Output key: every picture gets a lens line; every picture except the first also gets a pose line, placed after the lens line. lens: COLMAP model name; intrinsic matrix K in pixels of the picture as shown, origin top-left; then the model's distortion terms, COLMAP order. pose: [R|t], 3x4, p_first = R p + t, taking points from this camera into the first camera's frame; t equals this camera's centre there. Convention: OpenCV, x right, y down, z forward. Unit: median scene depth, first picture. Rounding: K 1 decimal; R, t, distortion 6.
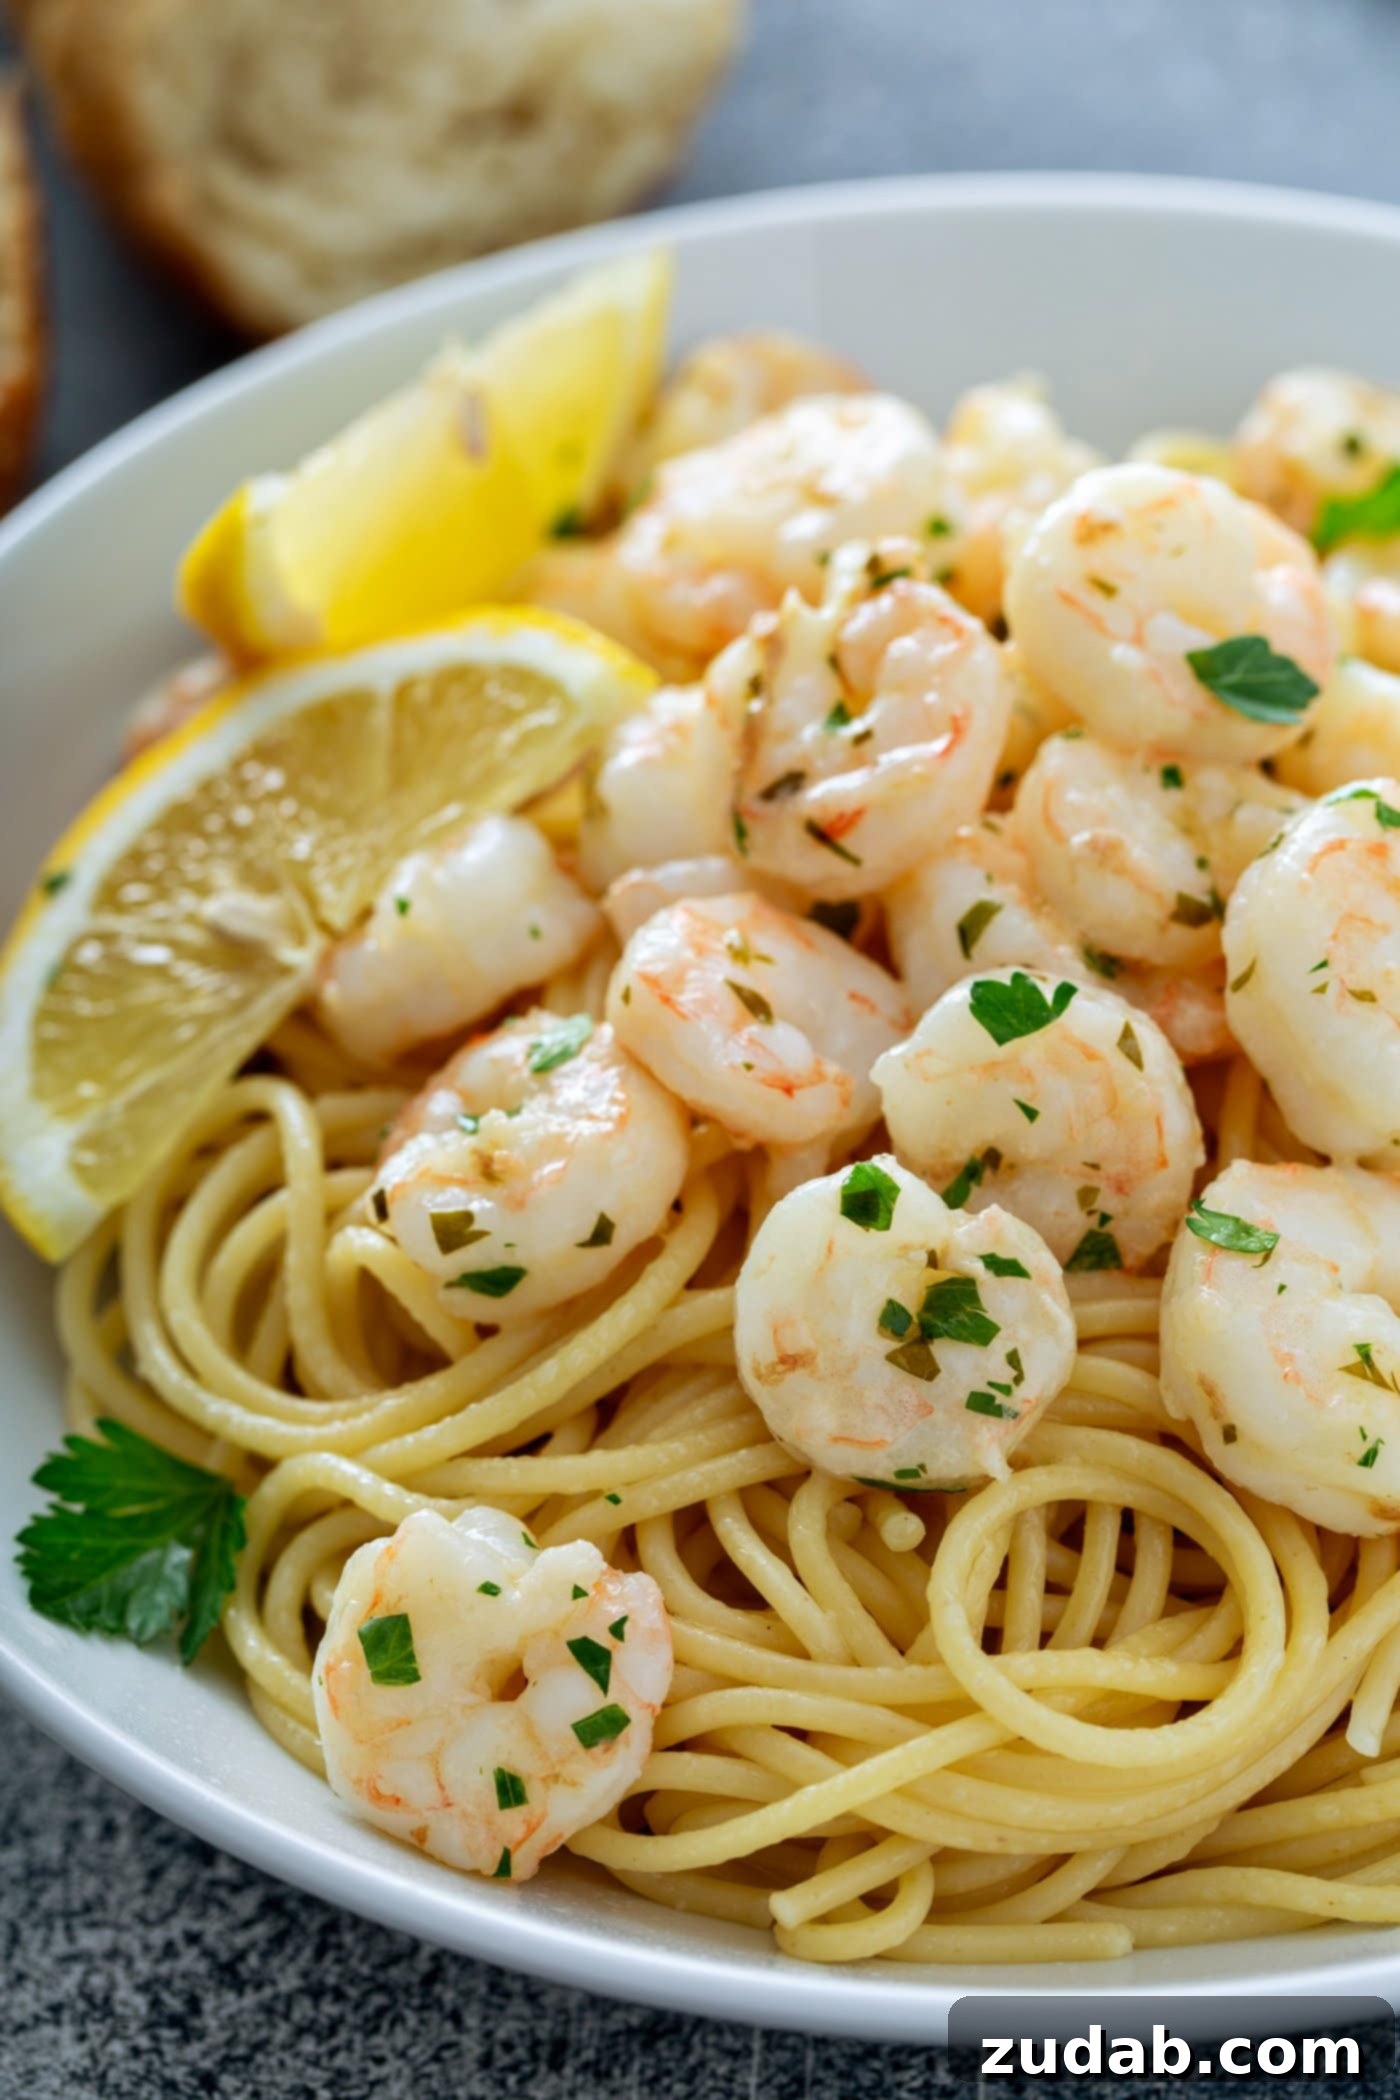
lens RADIAL K [[7943.9, 0, 700.0], [0, 7943.9, 1050.0], [0, 0, 1]] dist [0.055350, 0.586060]
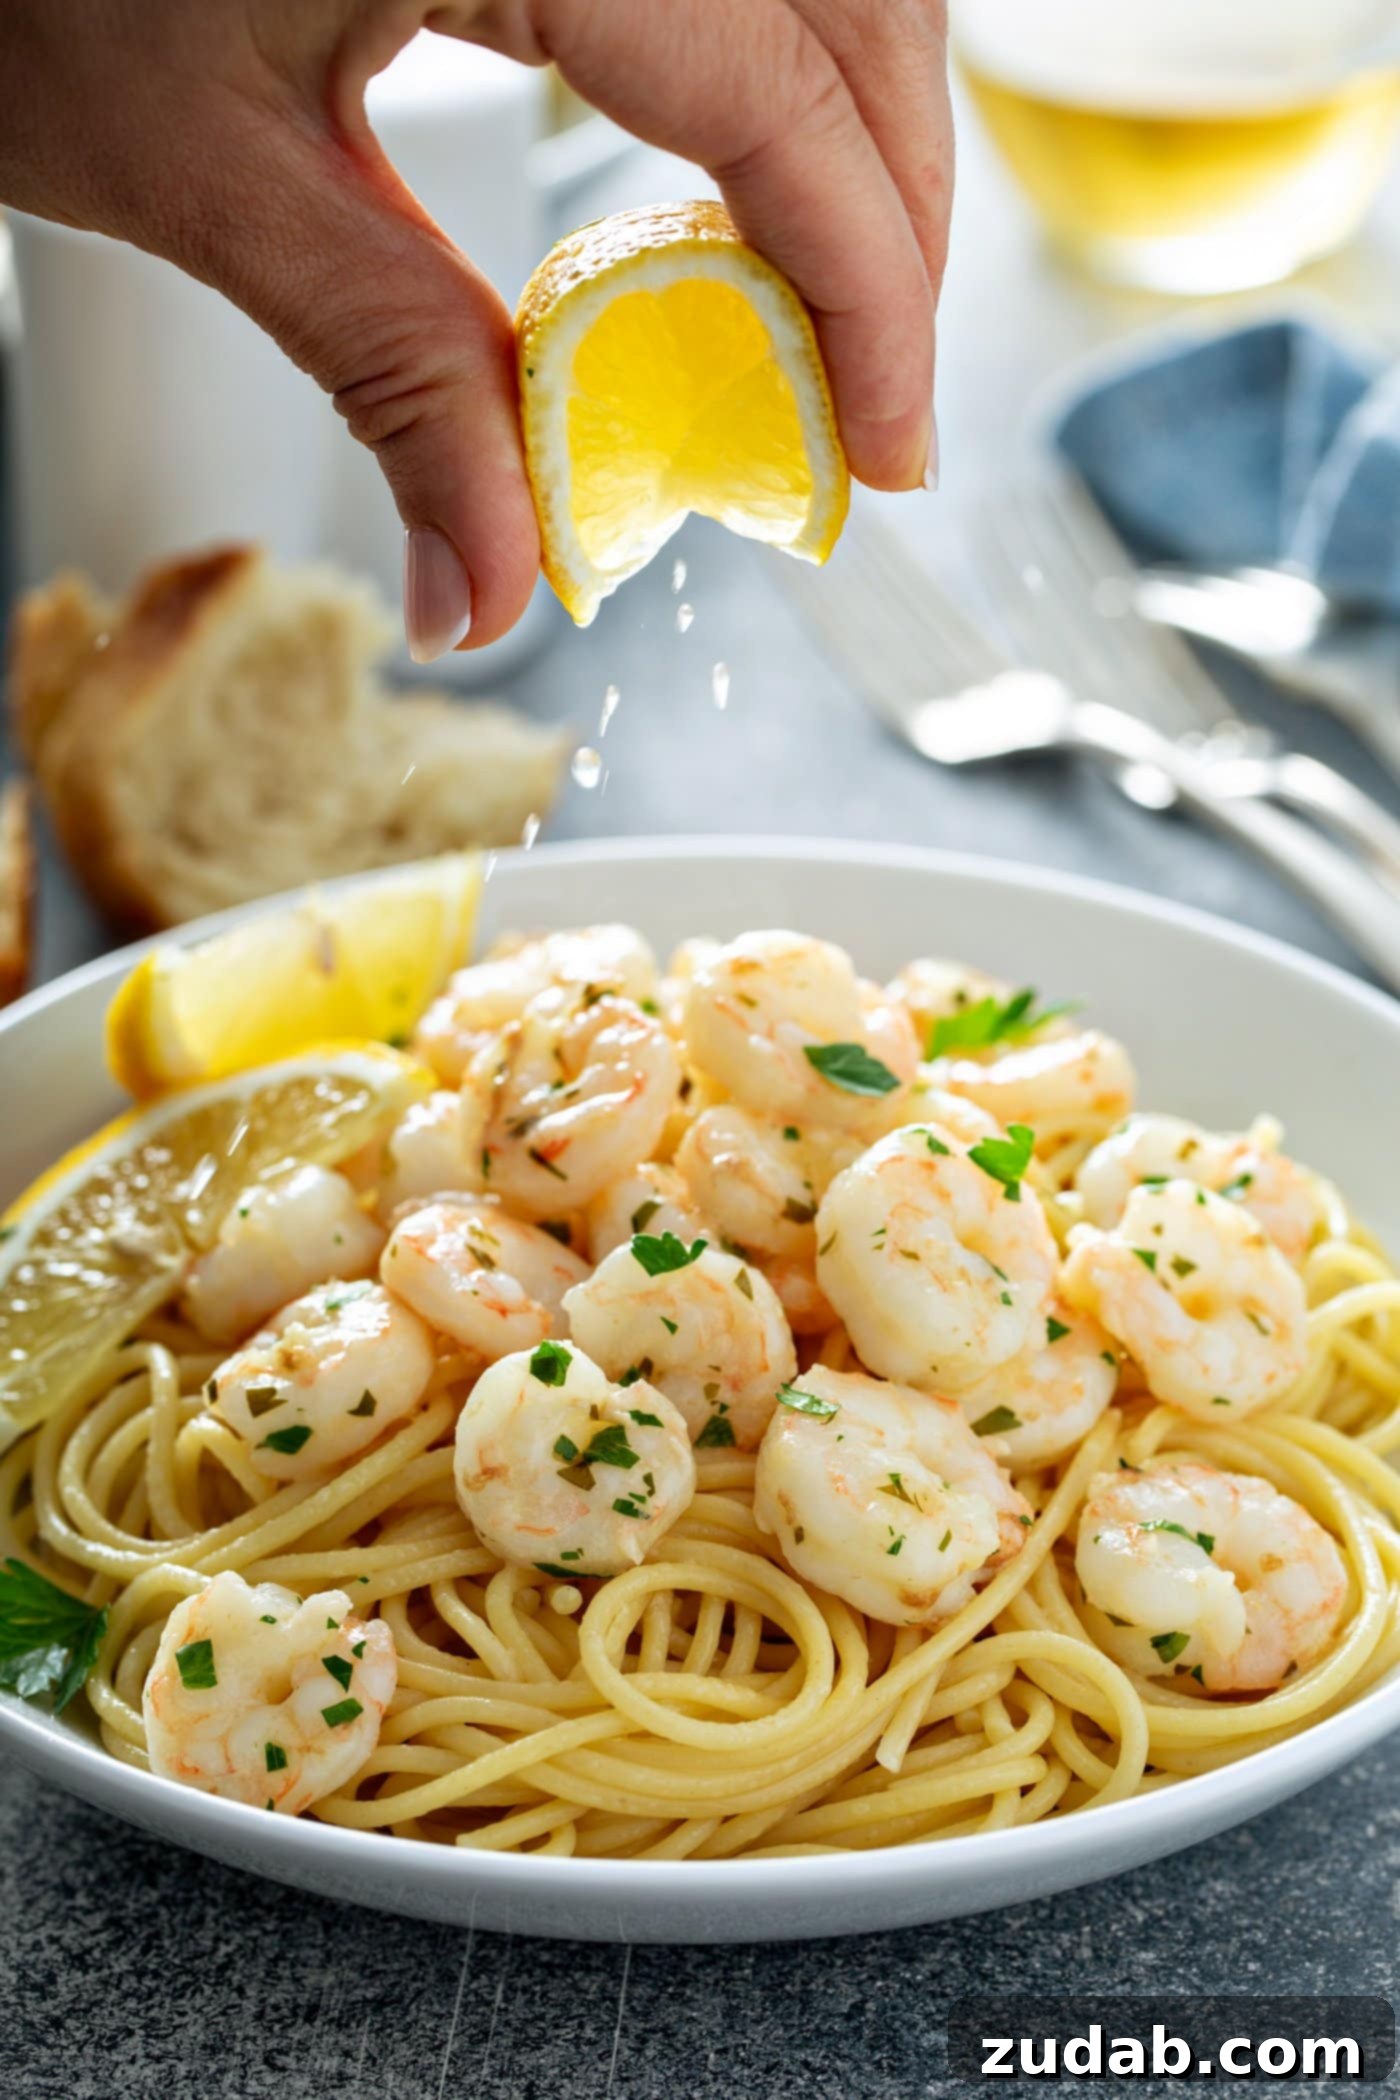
lens RADIAL K [[7534.4, 0, 700.0], [0, 7534.4, 1050.0], [0, 0, 1]] dist [0.303081, -2.341713]
pose [[0.999339, 0.030193, -0.020261, 0.071411], [-0.033936, 0.974569, -0.221503, 0.254031], [0.013058, 0.222044, 0.974949, -0.316786]]
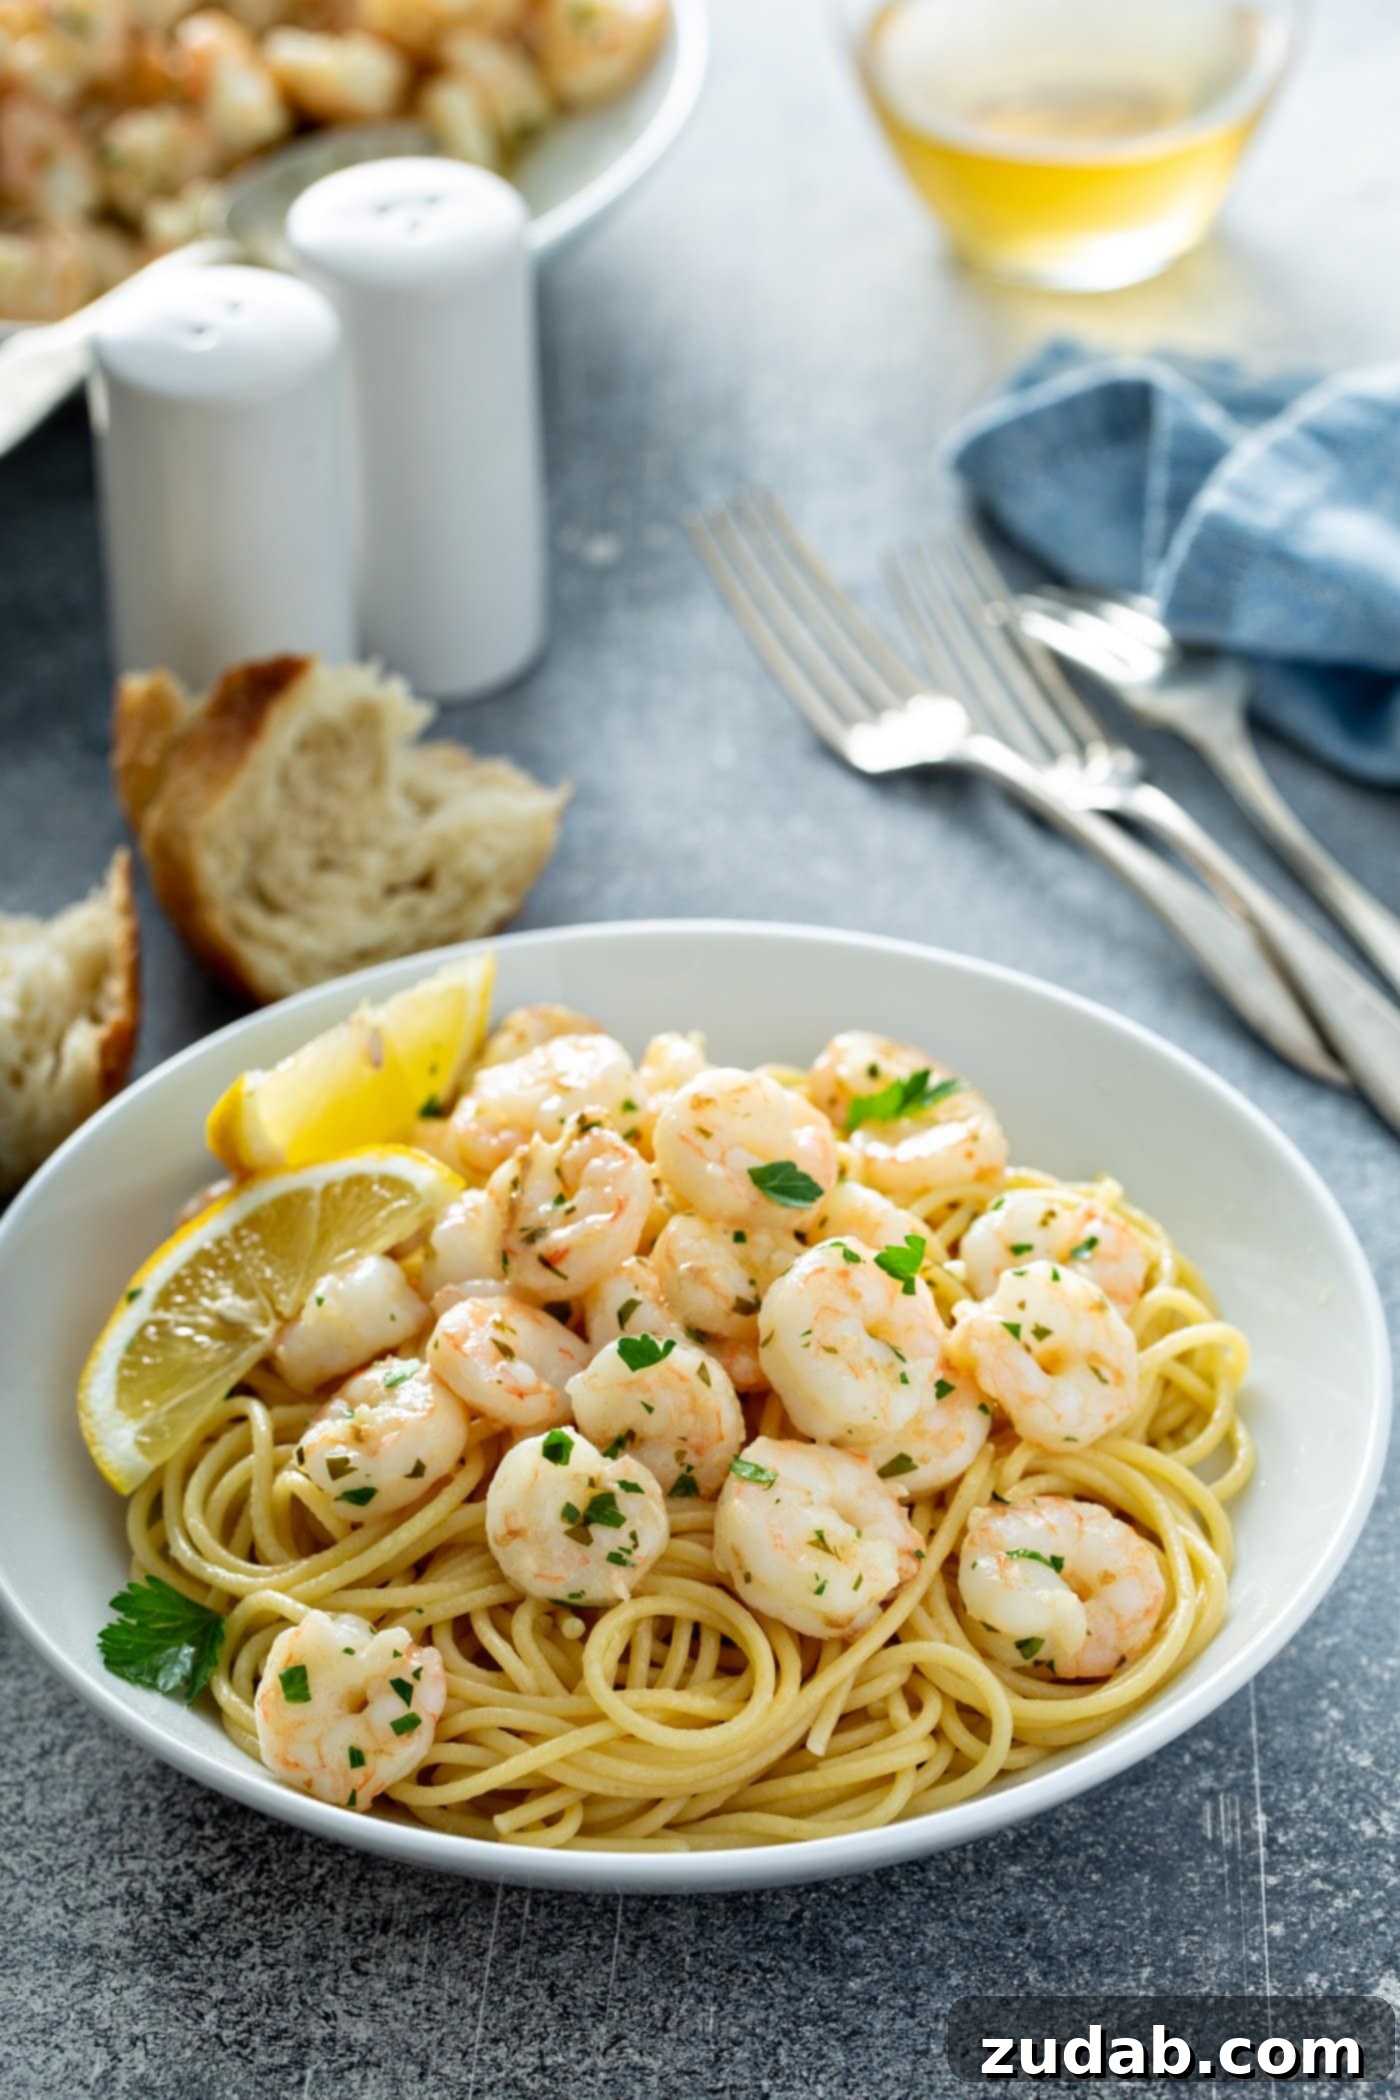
lens RADIAL K [[7534.4, 0, 700.0], [0, 7534.4, 1050.0], [0, 0, 1]] dist [0.303081, -2.341713]
pose [[0.999692, 0.017821, -0.017255, 0.081342], [-0.019497, 0.994555, -0.102371, 0.103593], [0.015336, 0.102676, 0.994597, -0.755389]]
